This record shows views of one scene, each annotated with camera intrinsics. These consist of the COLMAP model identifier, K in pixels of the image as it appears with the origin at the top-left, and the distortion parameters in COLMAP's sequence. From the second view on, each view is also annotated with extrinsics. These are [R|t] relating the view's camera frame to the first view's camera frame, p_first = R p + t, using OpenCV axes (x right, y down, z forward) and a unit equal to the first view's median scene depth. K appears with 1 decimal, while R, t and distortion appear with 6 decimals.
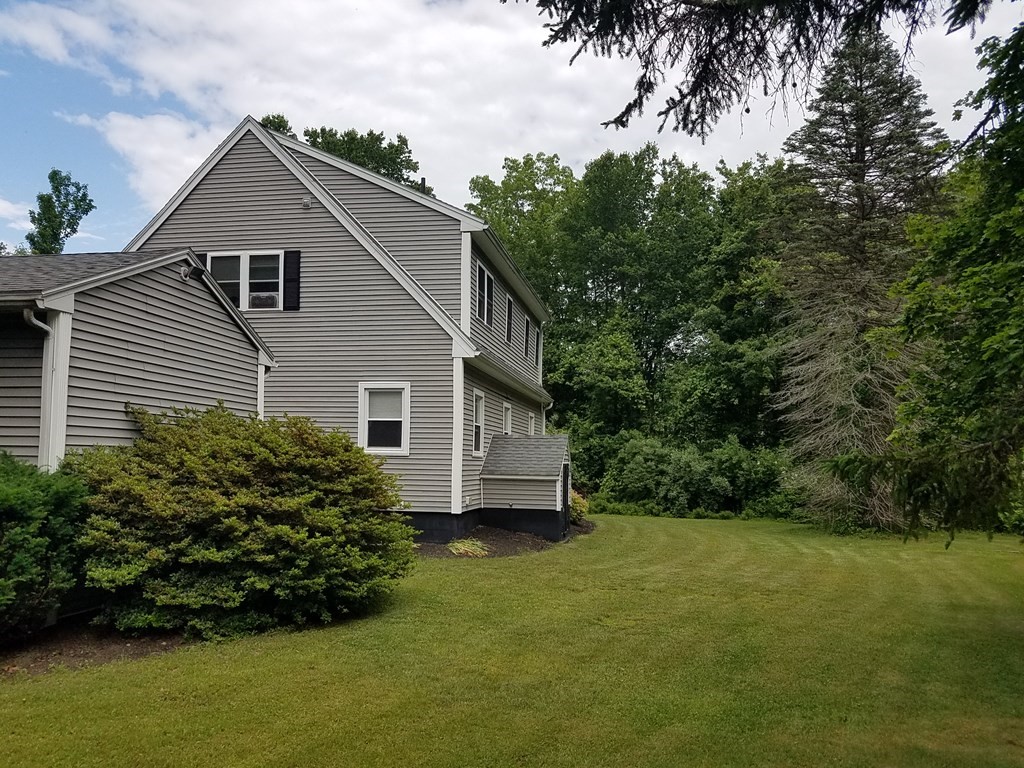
lens RADIAL K [[816.6, 0, 512.6], [0, 816.6, 459.1], [0, 0, 1]] dist [-0.057054, -0.002606]
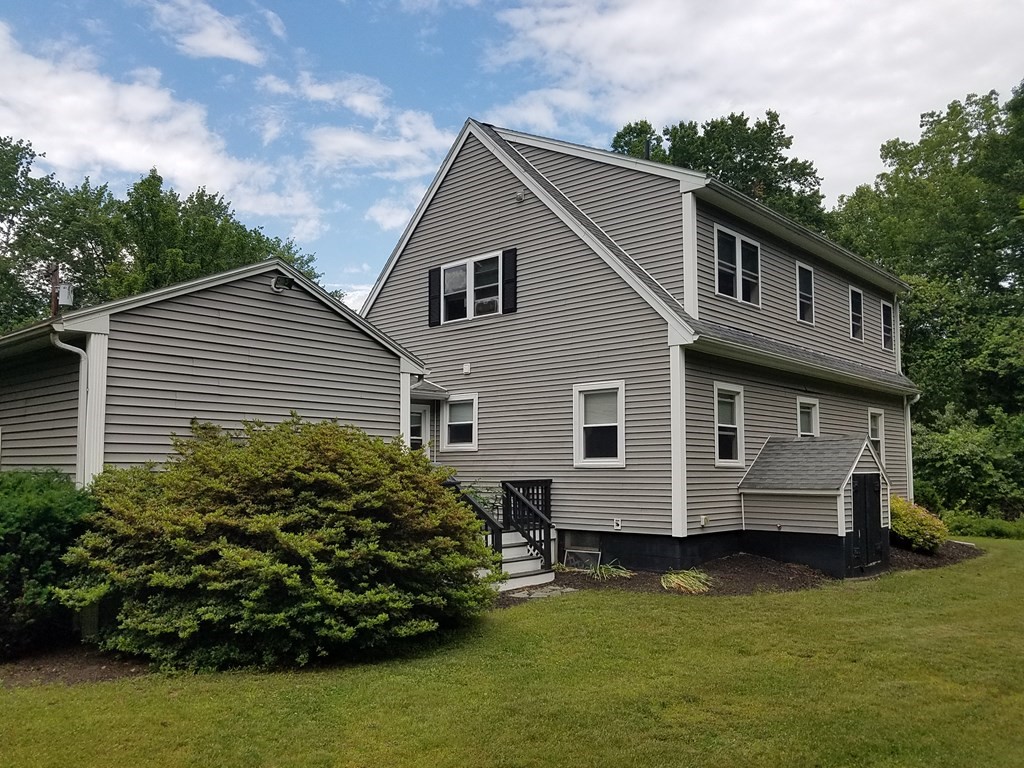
lens RADIAL K [[818.9, 0, 510.1], [0, 818.9, 431.1], [0, 0, 1]] dist [-0.022476, -0.018404]
pose [[0.832045, -0.045122, -0.552870, 0.224040], [0.016066, 0.998228, -0.057289, 0.005047], [0.554476, 0.038785, 0.831296, 0.210995]]
